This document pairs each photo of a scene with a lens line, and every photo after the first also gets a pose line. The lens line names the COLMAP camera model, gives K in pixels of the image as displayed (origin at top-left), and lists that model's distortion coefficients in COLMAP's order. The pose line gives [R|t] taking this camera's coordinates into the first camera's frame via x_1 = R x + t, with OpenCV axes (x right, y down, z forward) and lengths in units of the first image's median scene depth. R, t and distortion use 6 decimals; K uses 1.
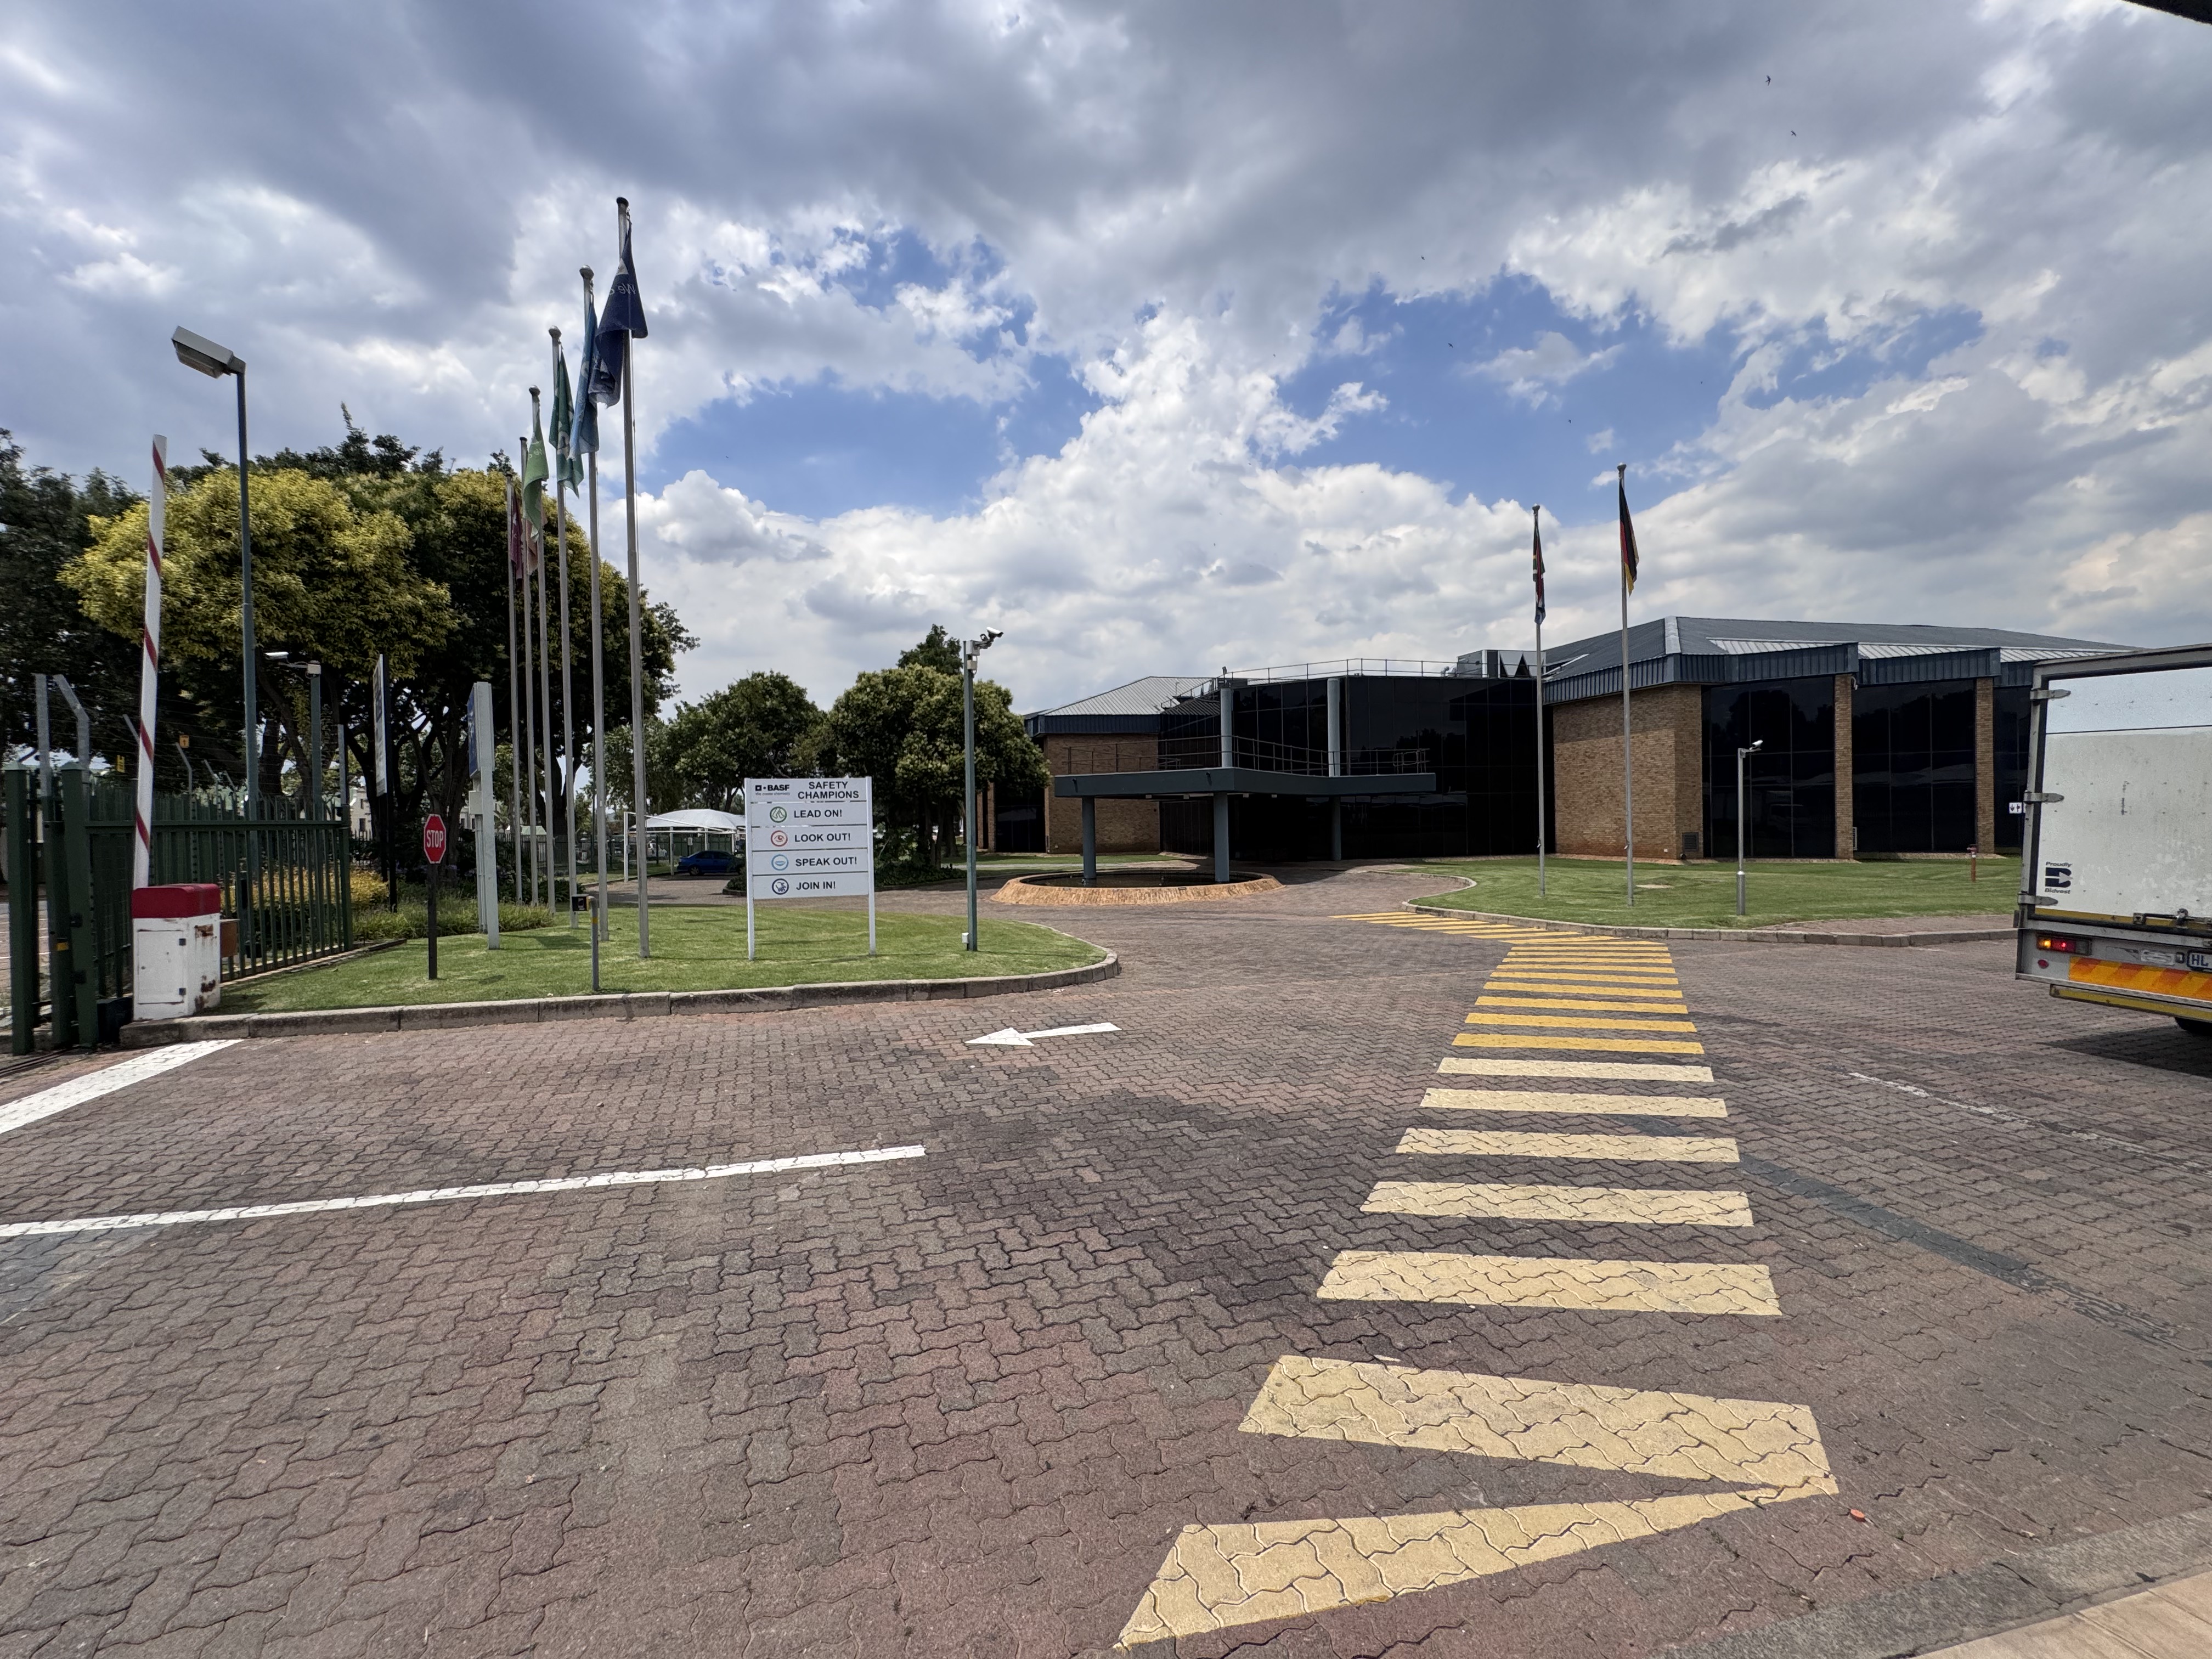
lens RADIAL K [[883.8, 0, 1102.1], [0, 883.8, 833.8], [0, 0, 1]] dist [-0.009277, -0.000051]
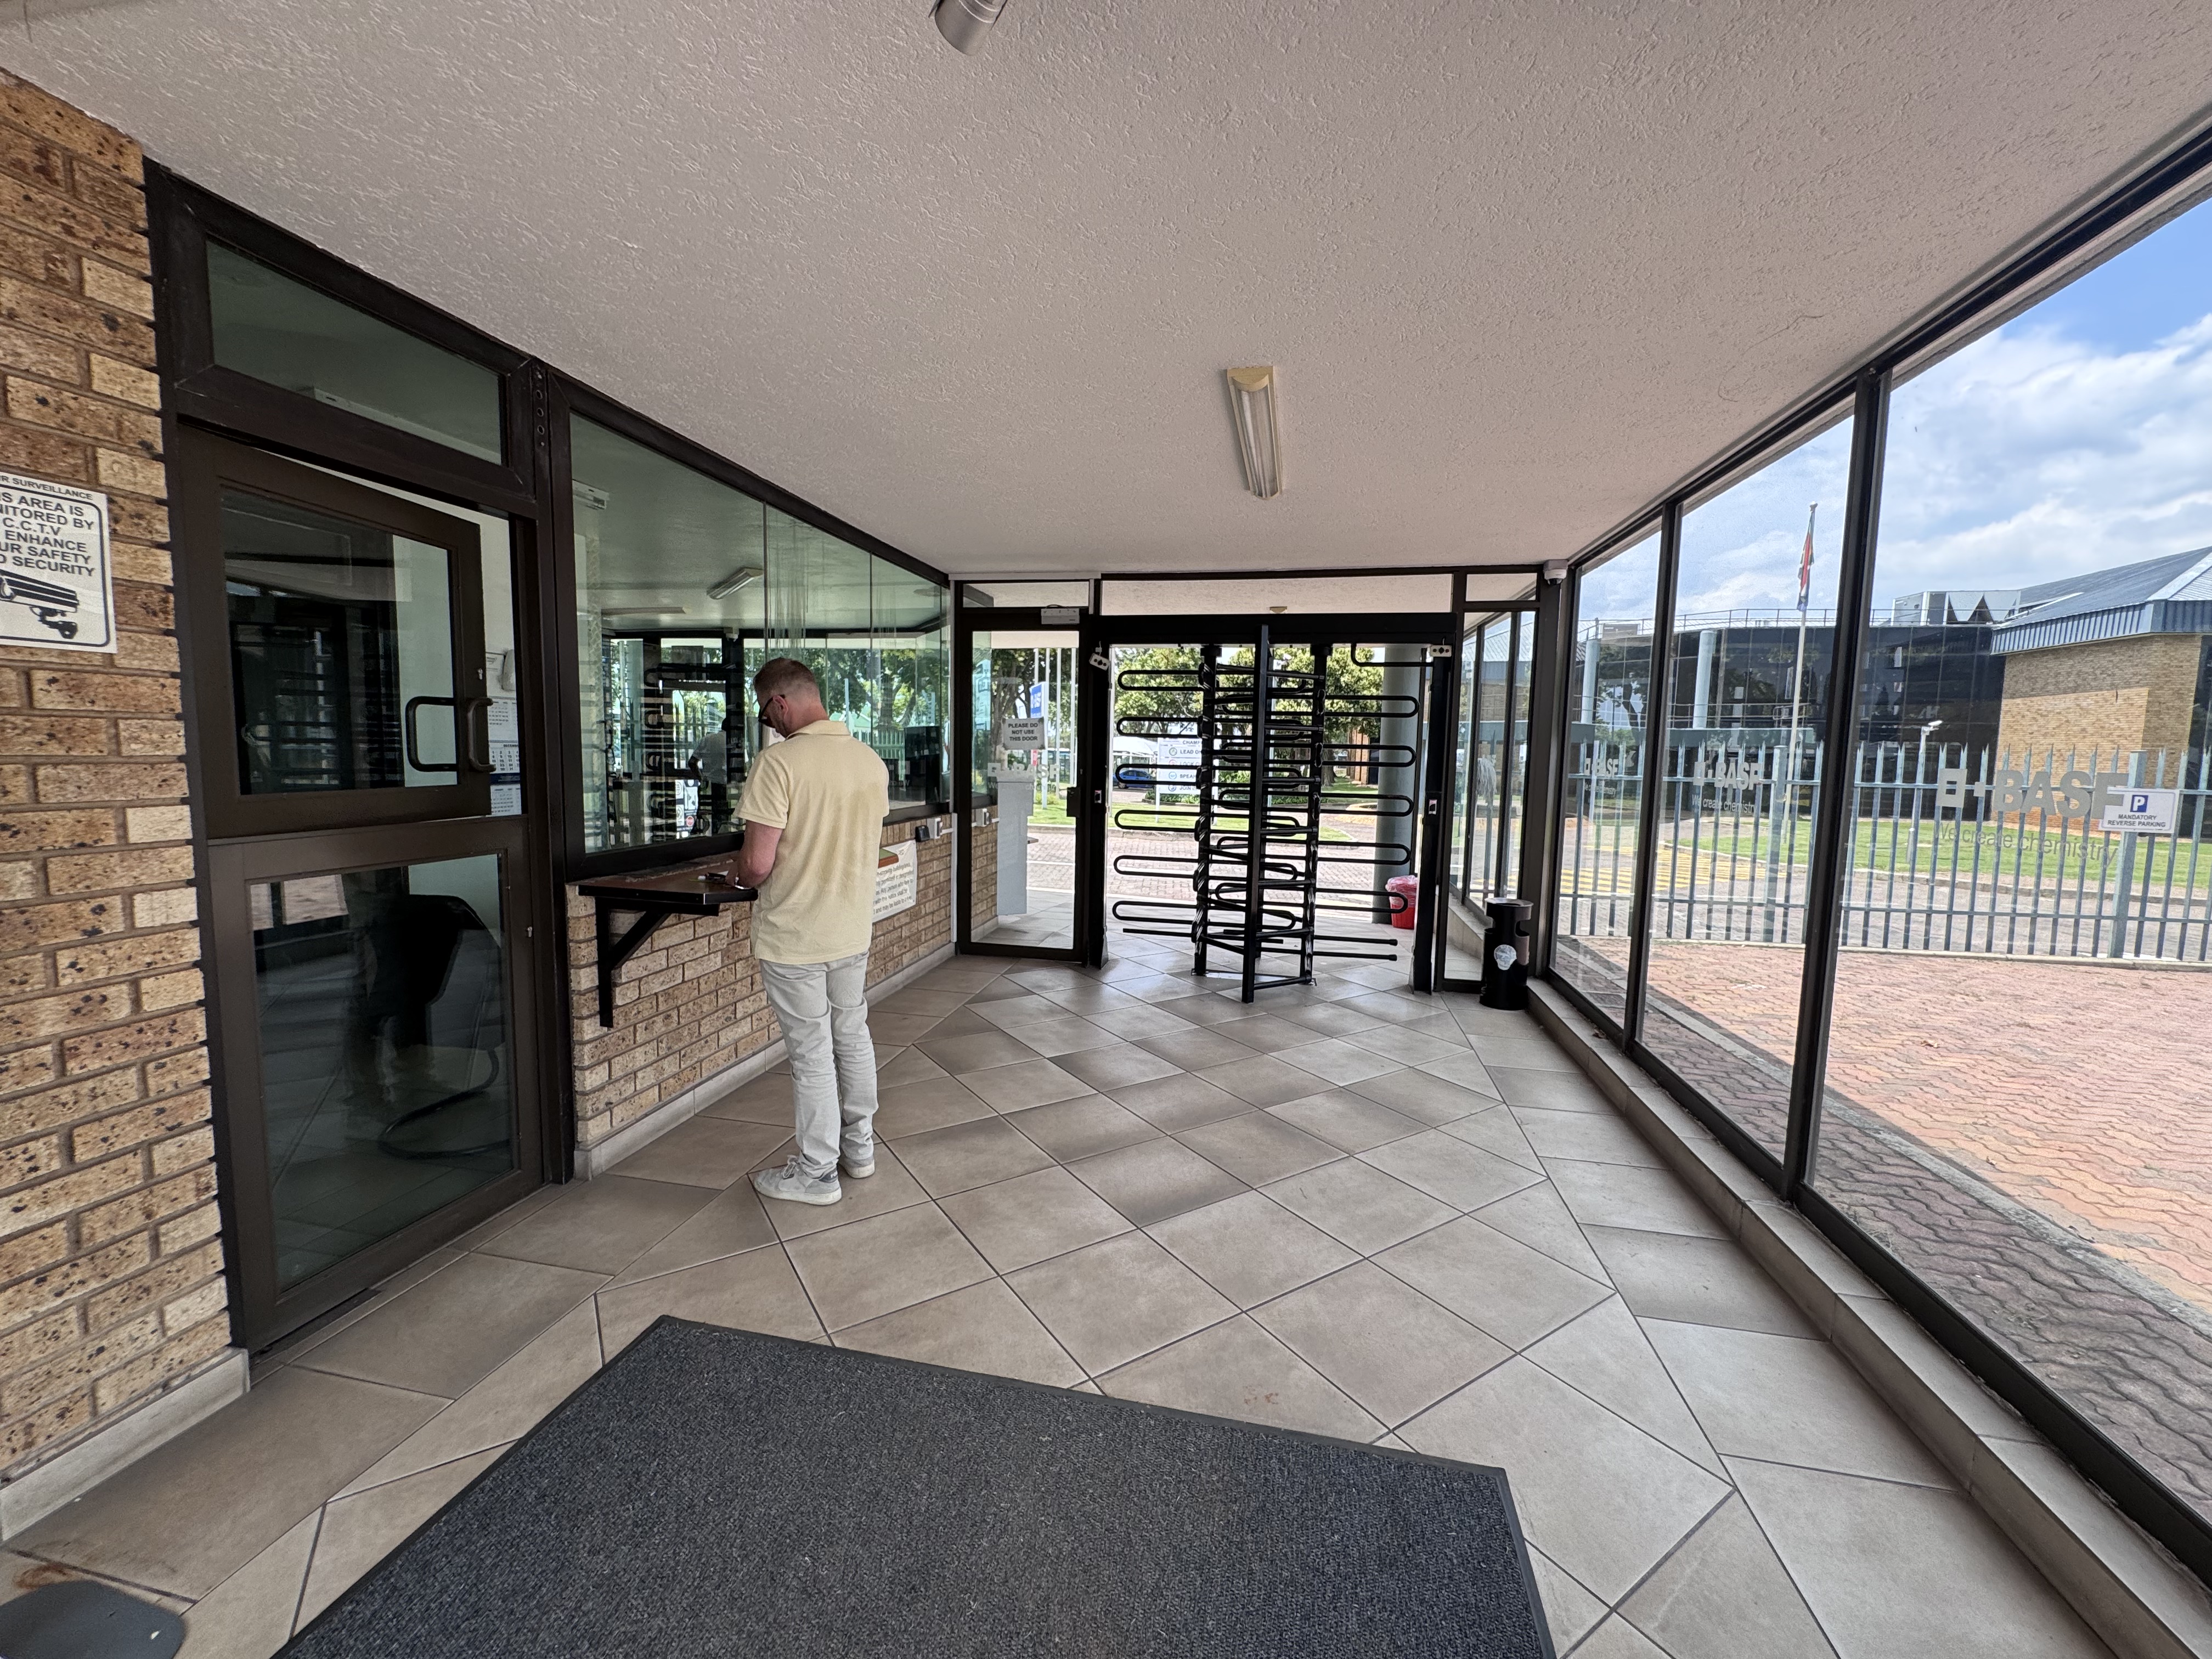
lens RADIAL K [[883.8, 0, 1103.6], [0, 883.8, 828.5], [0, 0, 1]] dist [-0.009277, -0.000051]
pose [[0.908353, 0.075015, -0.411421, 0.066986], [-0.047653, 0.995939, 0.076382, 0.005306], [0.415481, -0.049776, 0.908239, -0.222156]]
